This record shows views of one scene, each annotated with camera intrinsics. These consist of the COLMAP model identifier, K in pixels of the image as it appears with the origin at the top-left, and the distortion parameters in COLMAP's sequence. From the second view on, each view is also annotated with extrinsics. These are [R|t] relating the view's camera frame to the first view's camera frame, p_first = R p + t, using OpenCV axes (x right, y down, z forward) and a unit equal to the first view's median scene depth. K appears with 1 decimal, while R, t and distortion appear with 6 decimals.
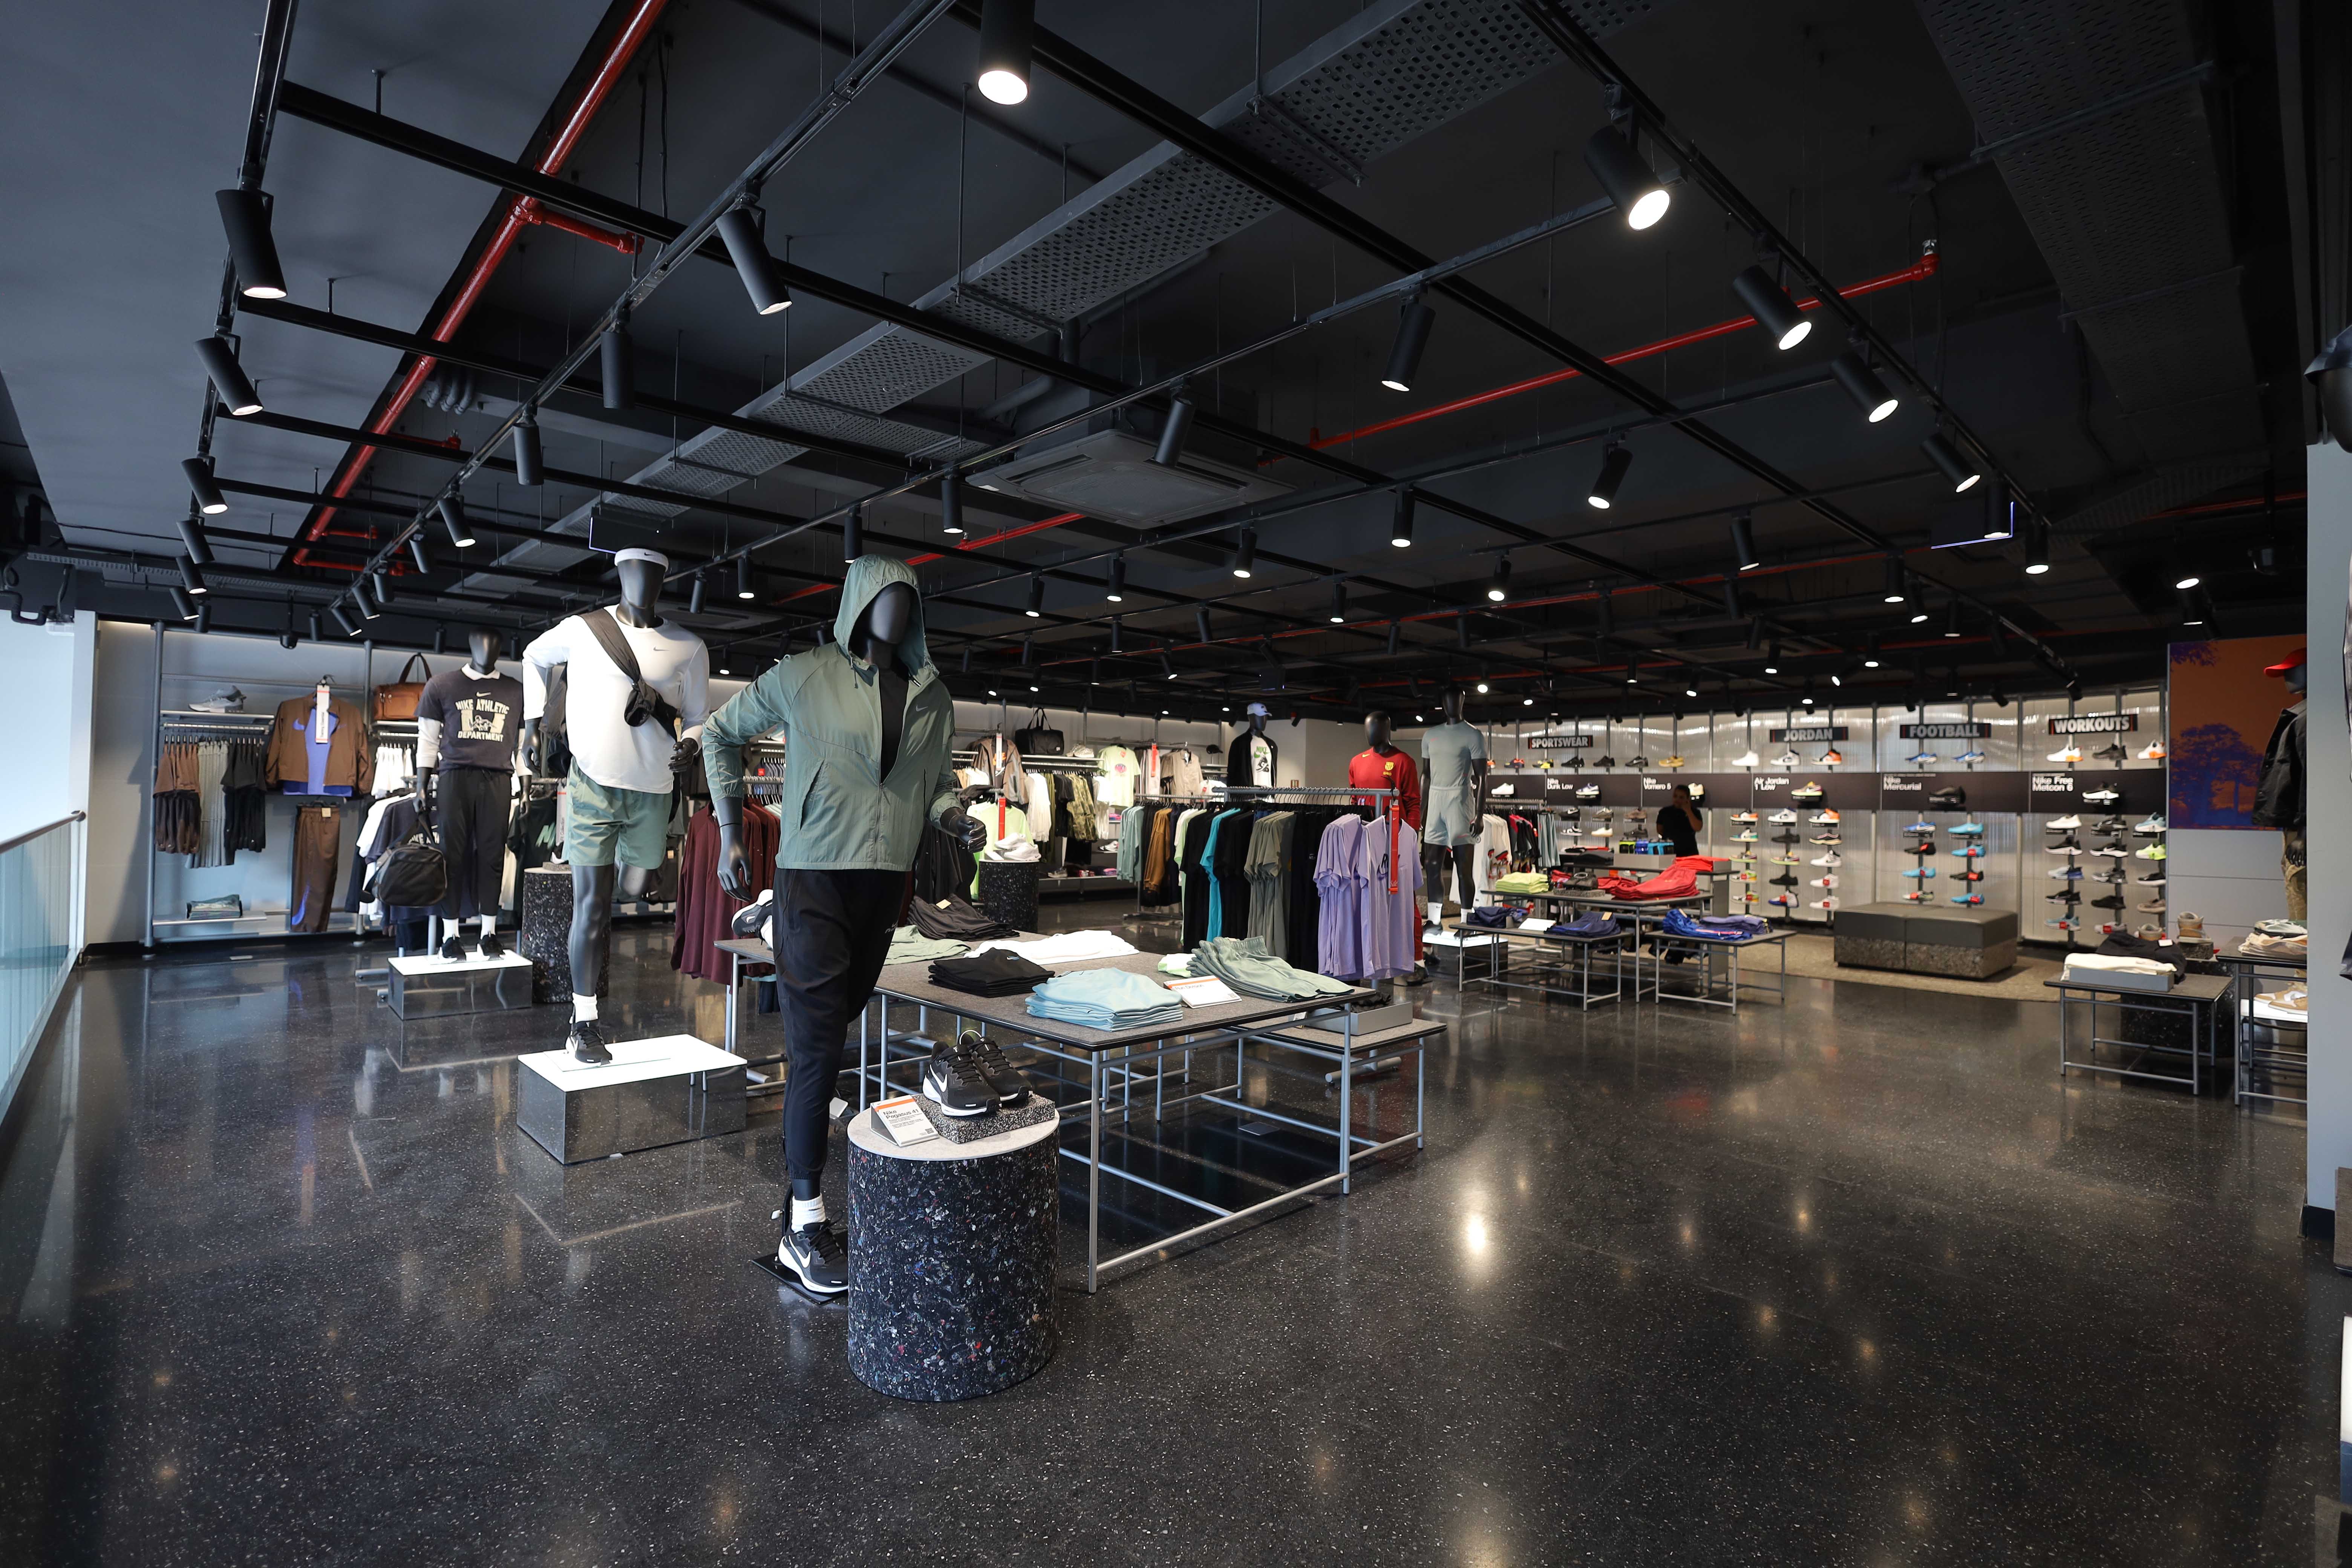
lens RADIAL K [[1089.2, 0, 1176.0], [0, 1089.2, 784.0], [0, 0, 1]] dist [0.000125, -0.000204]
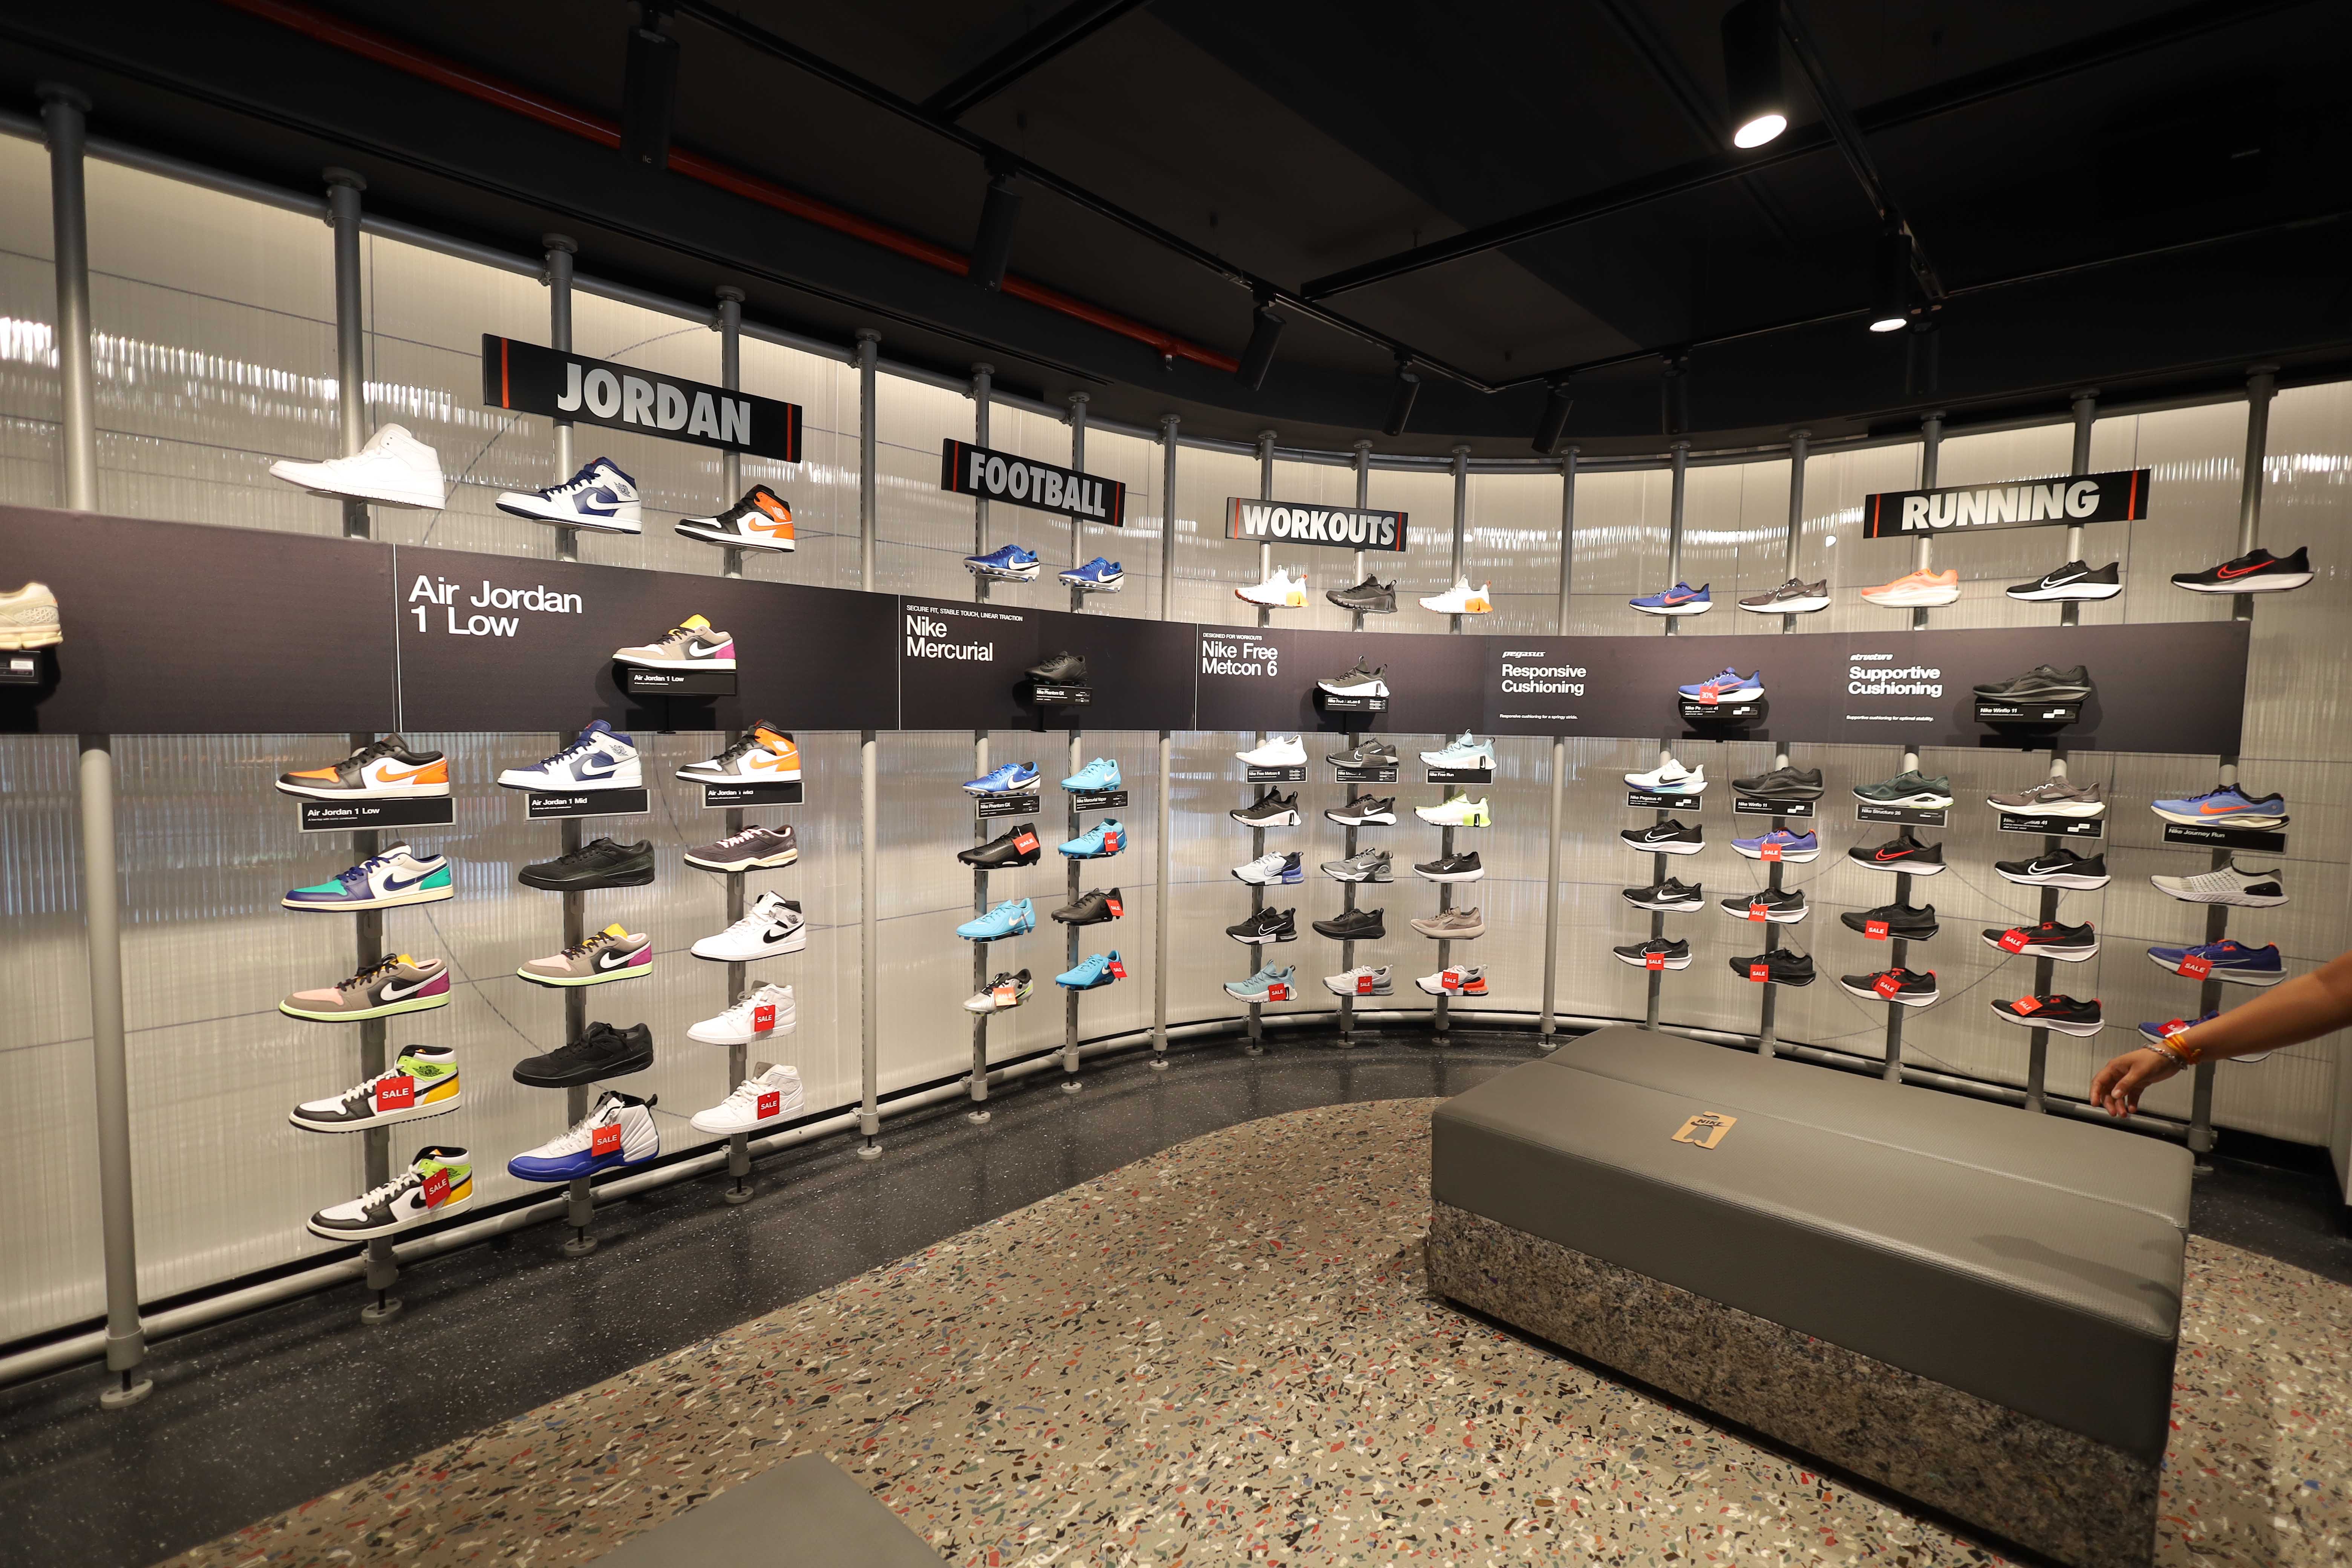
lens RADIAL K [[1089.2, 0, 1176.0], [0, 1089.2, 784.0], [0, 0, 1]] dist [0.000125, -0.000204]
pose [[-0.073190, -0.088092, 0.993420, 0.360385], [-0.034976, 0.995705, 0.085718, 0.011691], [-0.996705, -0.028472, -0.075957, 0.970514]]
